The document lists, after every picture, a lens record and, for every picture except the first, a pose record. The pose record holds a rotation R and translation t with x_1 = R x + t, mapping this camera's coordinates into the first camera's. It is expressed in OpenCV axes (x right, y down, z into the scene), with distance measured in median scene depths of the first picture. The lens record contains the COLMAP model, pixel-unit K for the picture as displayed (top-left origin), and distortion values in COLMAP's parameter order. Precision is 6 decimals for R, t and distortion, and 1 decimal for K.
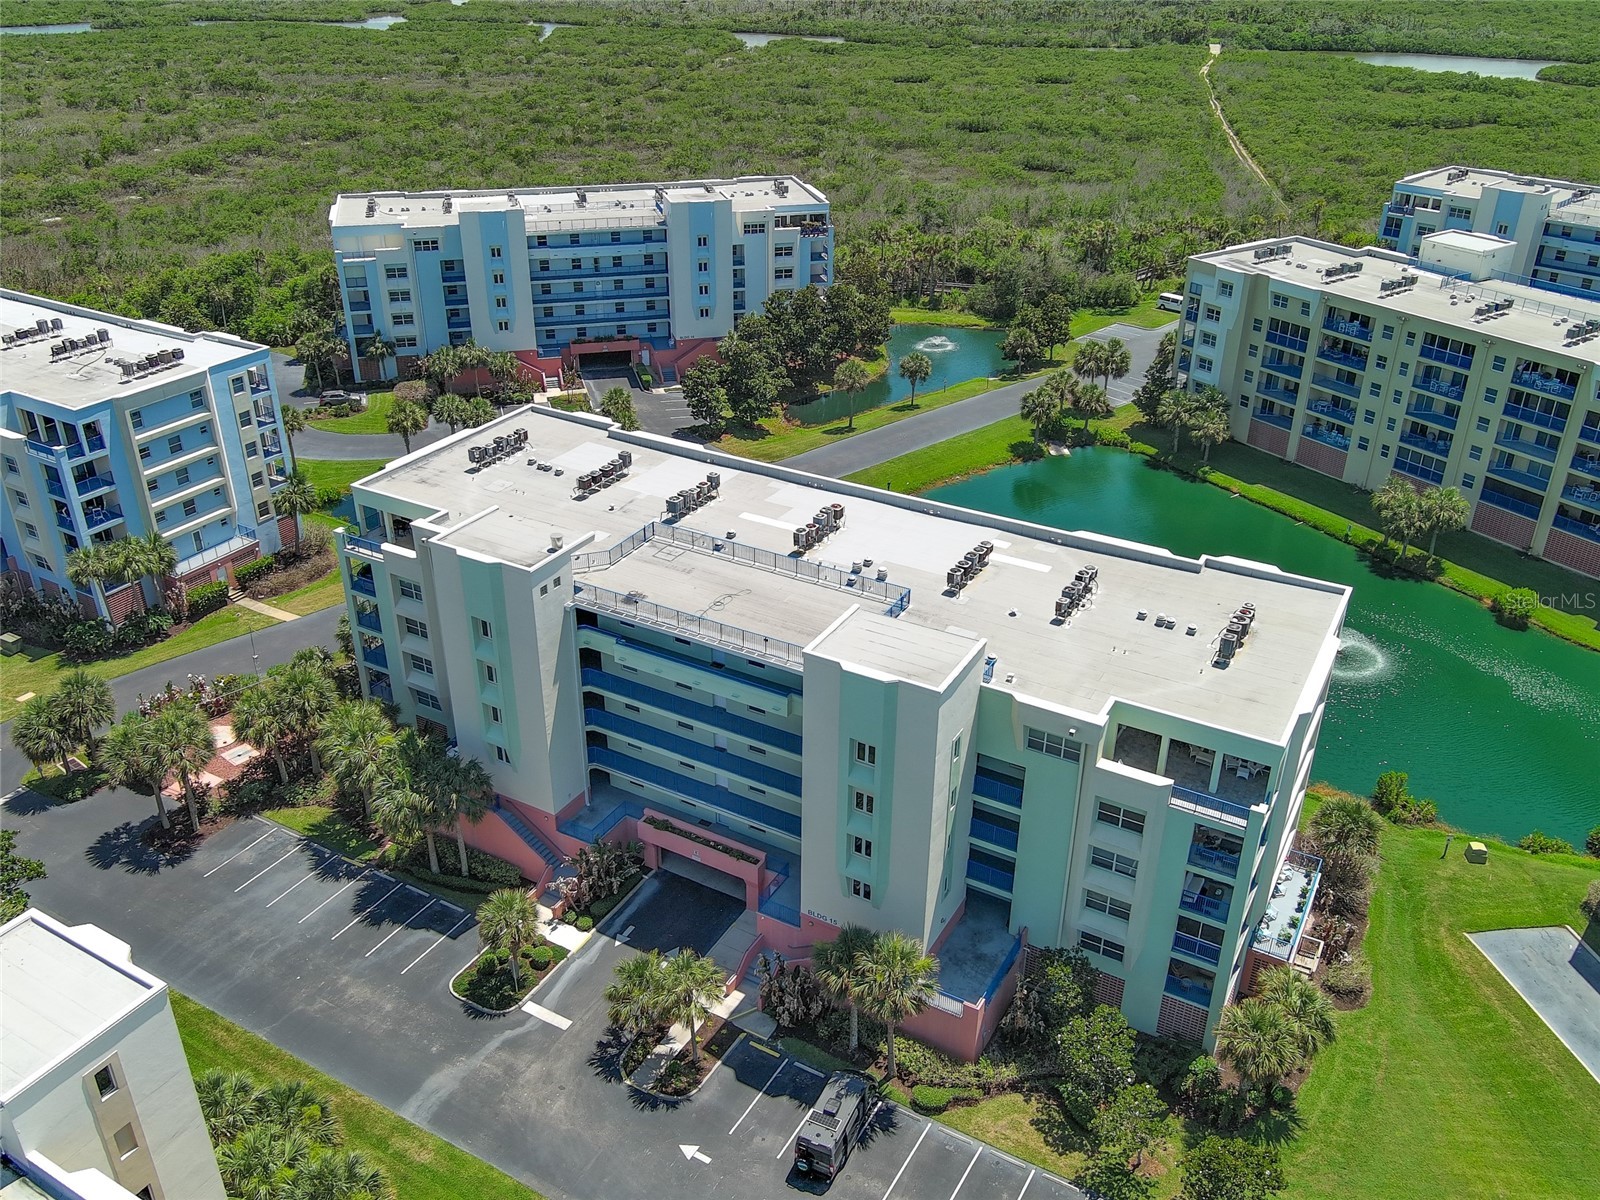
lens RADIAL K [[1309.5, 0, 800.0], [0, 1309.5, 600.0], [0, 0, 1]] dist [0.018522, -0.048105]
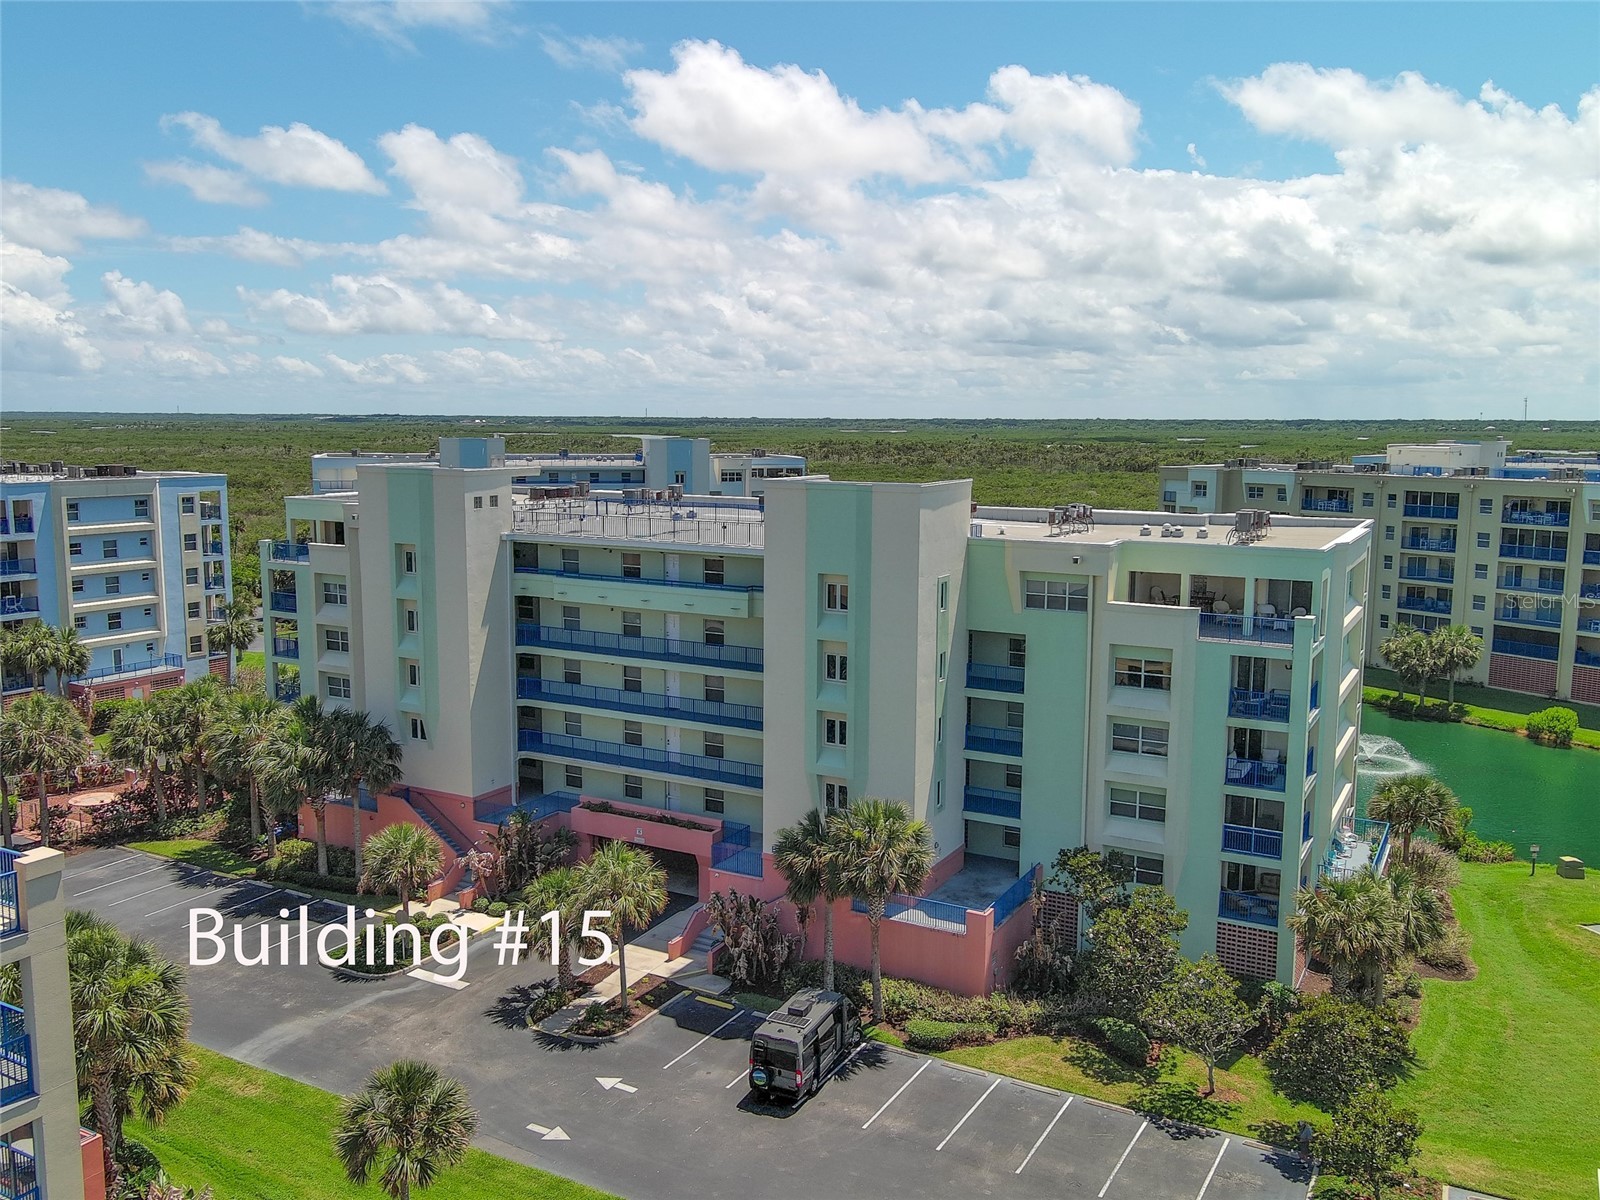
lens RADIAL K [[1315.6, 0, 800.0], [0, 1315.6, 600.0], [0, 0, 1]] dist [0.006071, -0.016748]
pose [[0.999928, -0.003368, 0.011514, 0.014351], [0.007184, 0.936774, -0.349862, 0.366575], [-0.009608, 0.349919, 0.936731, 0.174324]]
